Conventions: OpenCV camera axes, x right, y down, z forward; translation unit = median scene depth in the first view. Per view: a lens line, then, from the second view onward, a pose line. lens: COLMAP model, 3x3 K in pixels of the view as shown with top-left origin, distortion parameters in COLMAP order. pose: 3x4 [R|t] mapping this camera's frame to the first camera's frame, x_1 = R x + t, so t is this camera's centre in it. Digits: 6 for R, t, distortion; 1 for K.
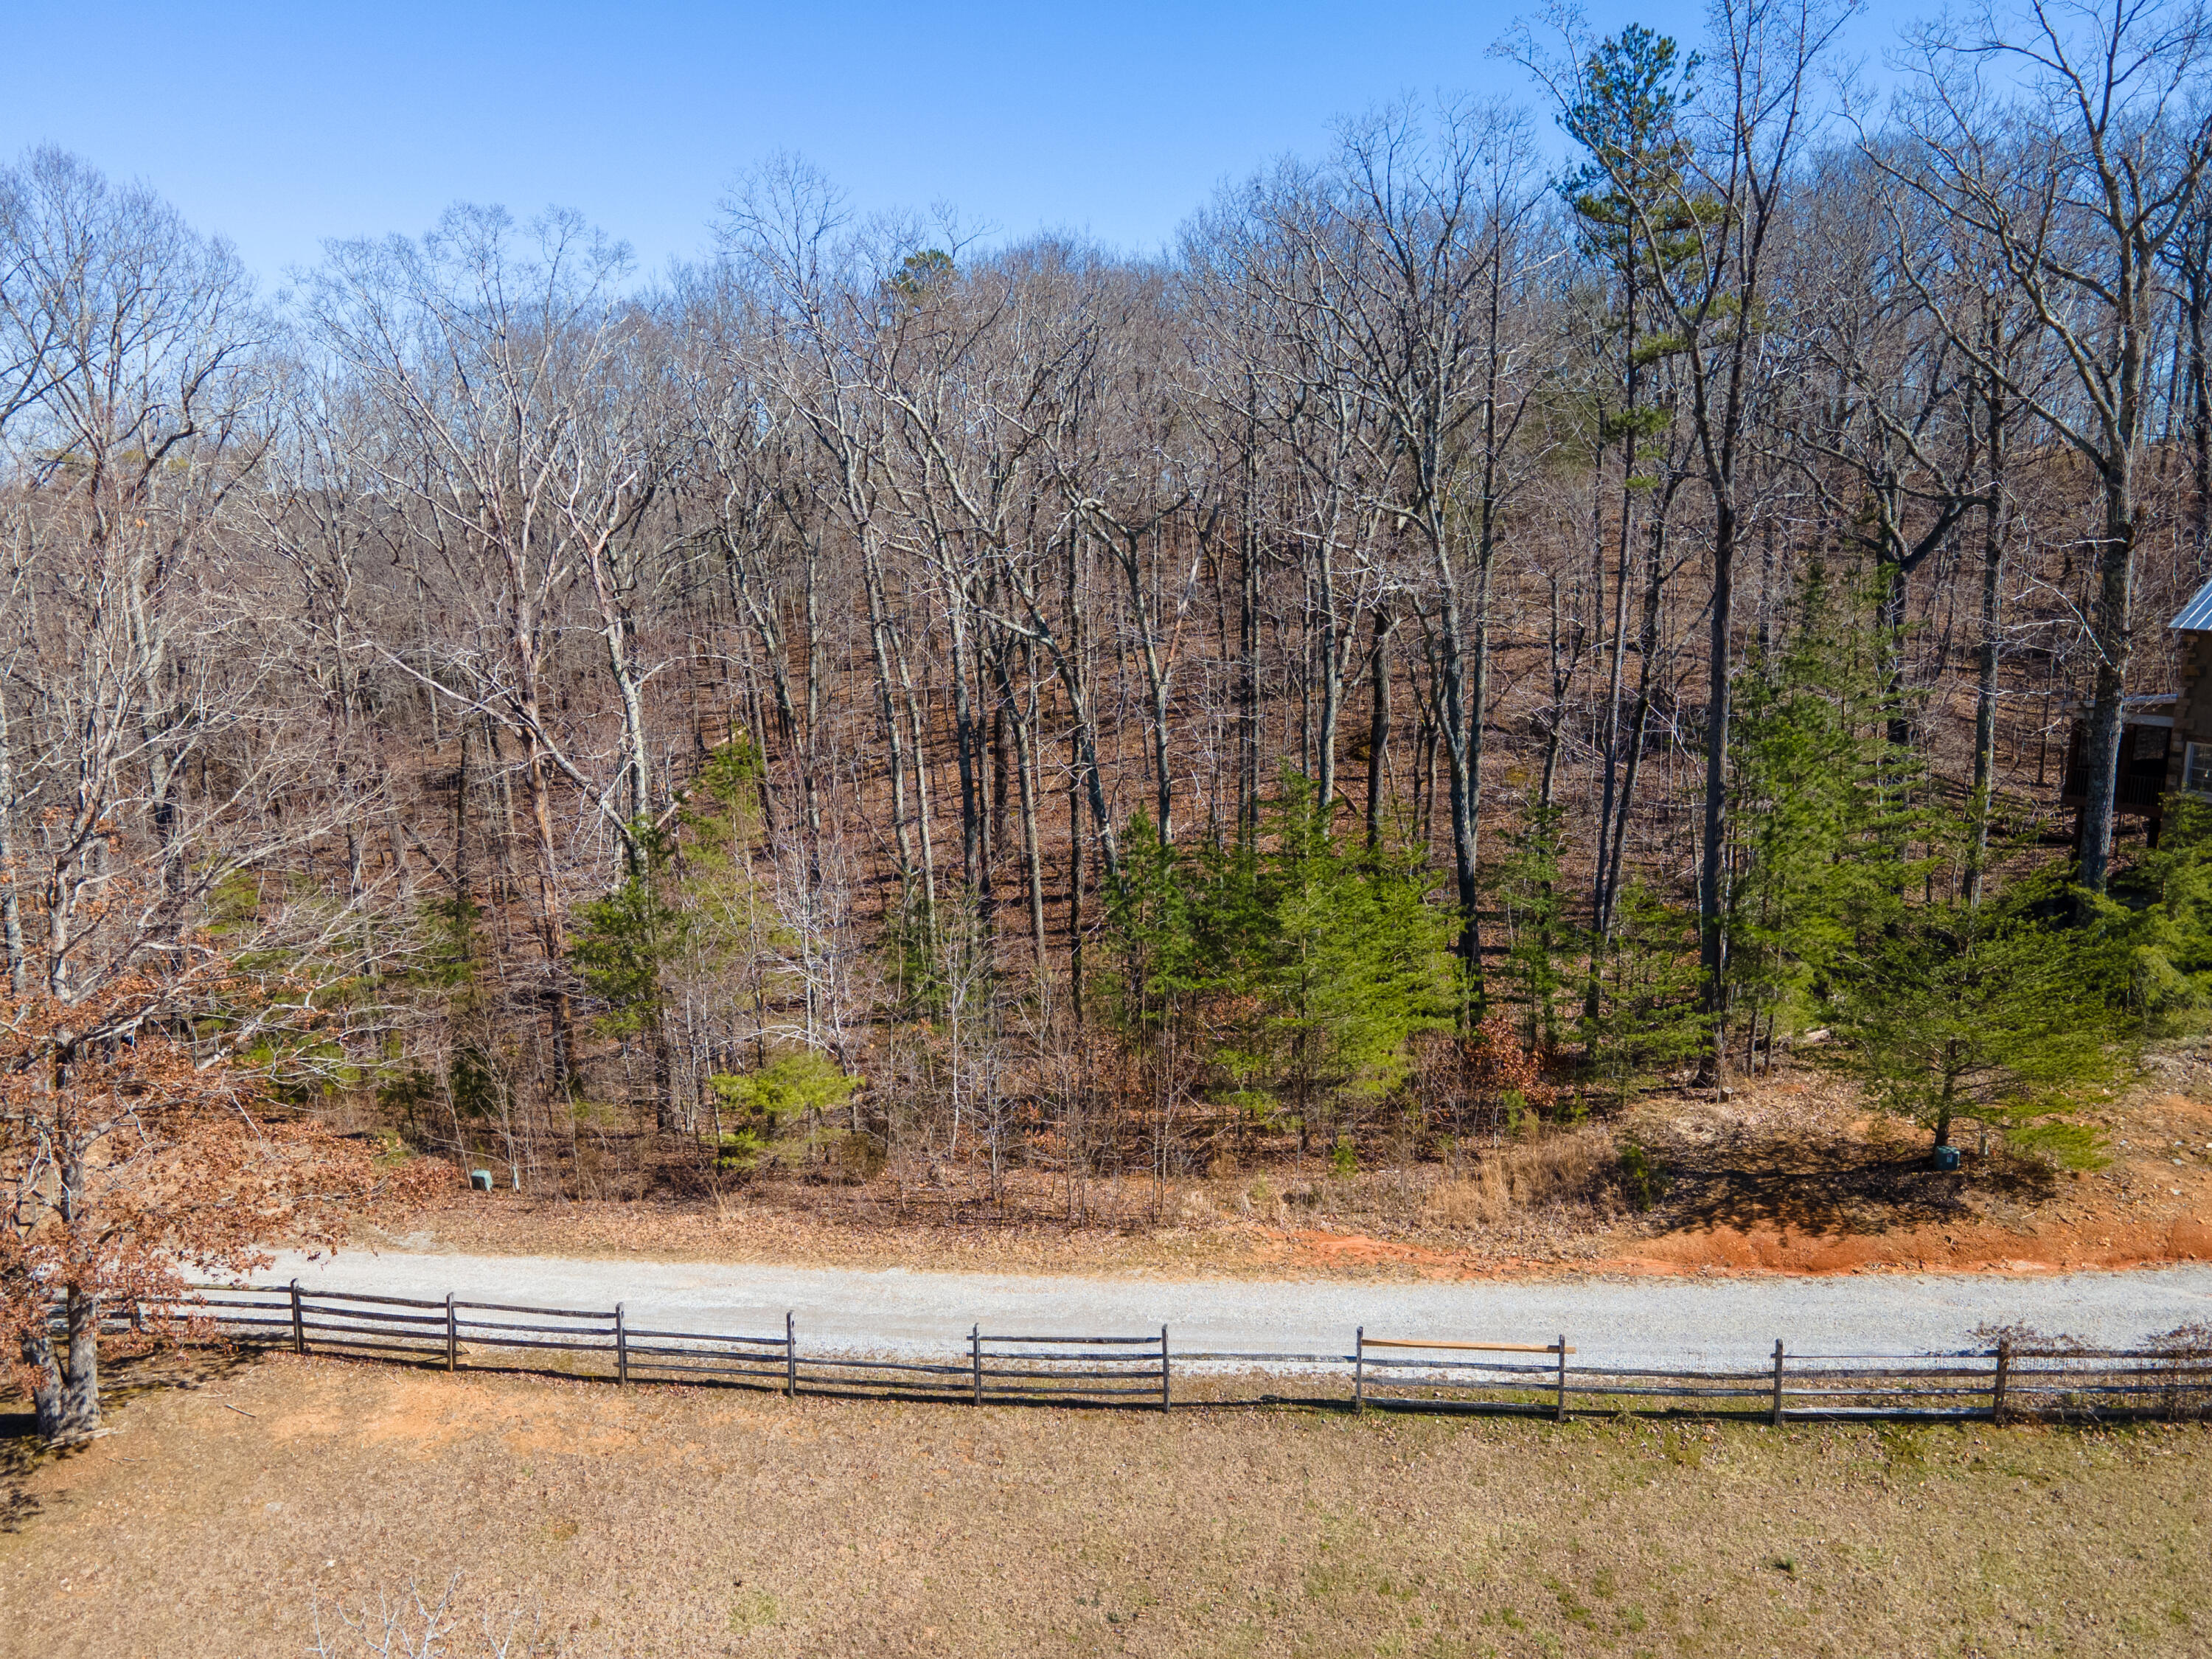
lens RADIAL K [[1561.4, 0, 1106.9], [0, 1561.4, 825.1], [0, 0, 1]] dist [0.035780, 0.007997]
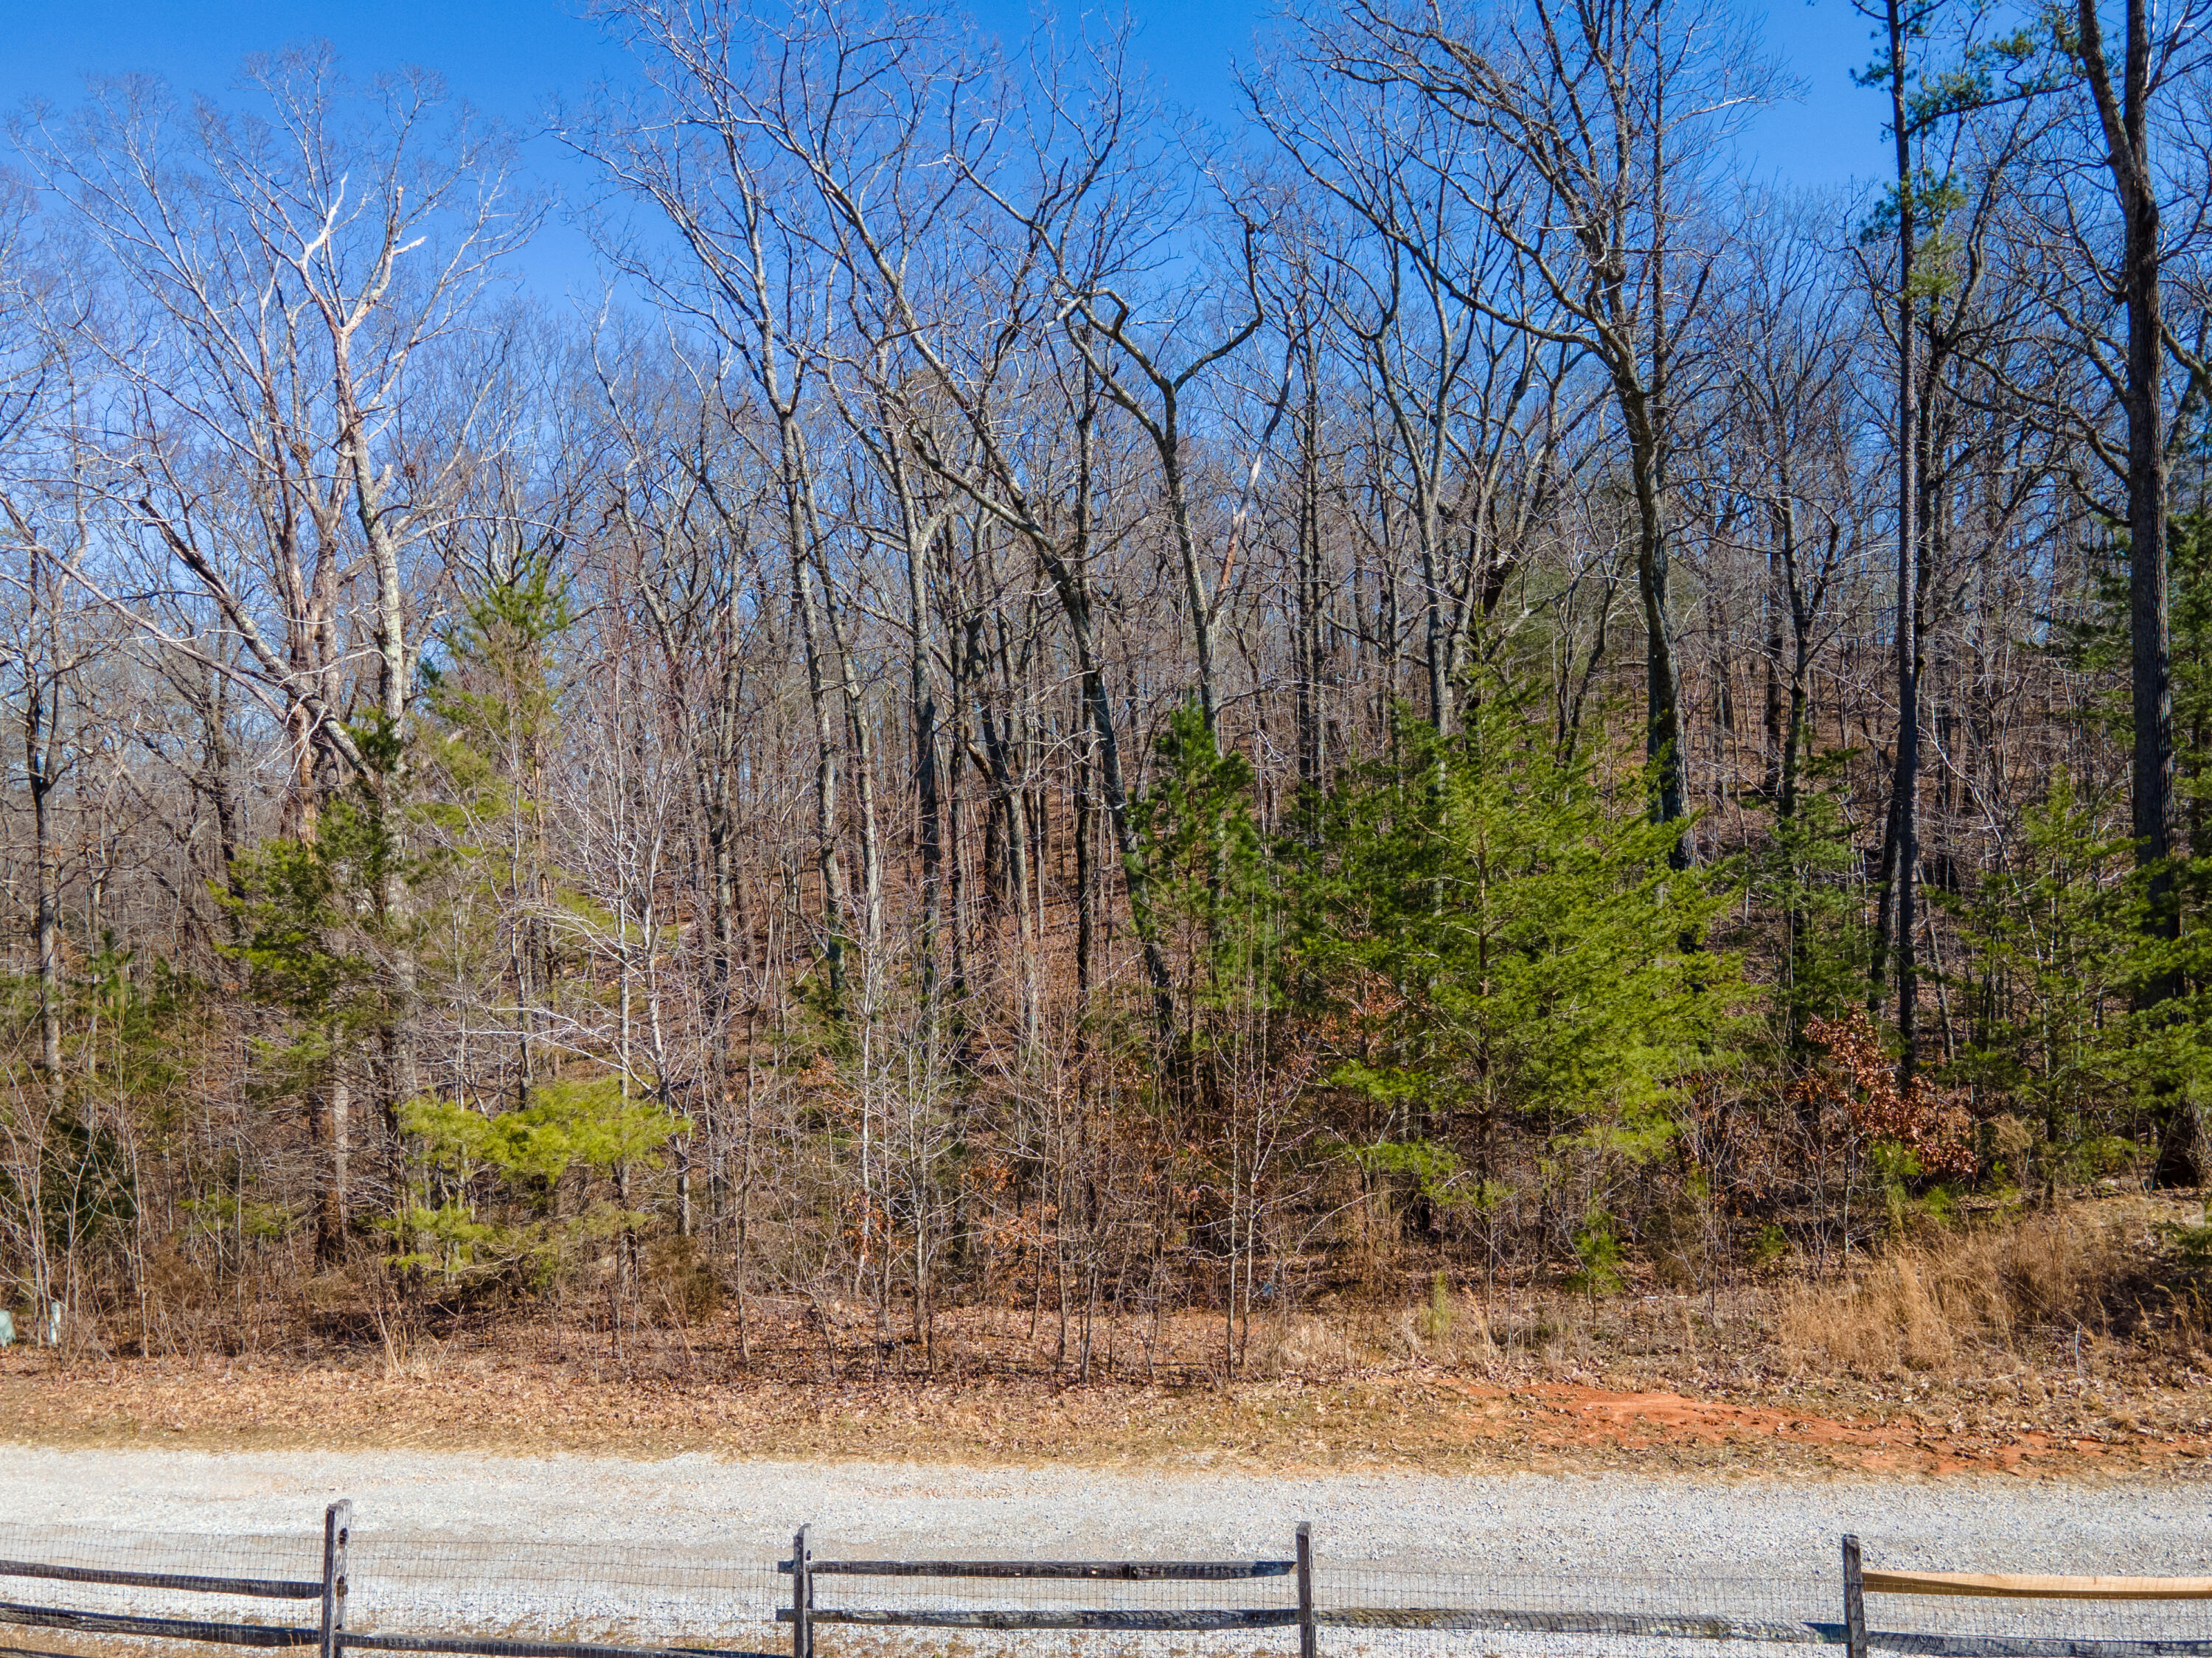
lens RADIAL K [[1561.3, 0, 1104.6], [0, 1561.3, 834.0], [0, 0, 1]] dist [0.035780, 0.007997]
pose [[0.999933, 0.002403, -0.011343, -0.004786], [-0.004562, 0.980930, -0.194308, 0.178787], [0.010660, 0.194347, 0.980875, 0.465761]]
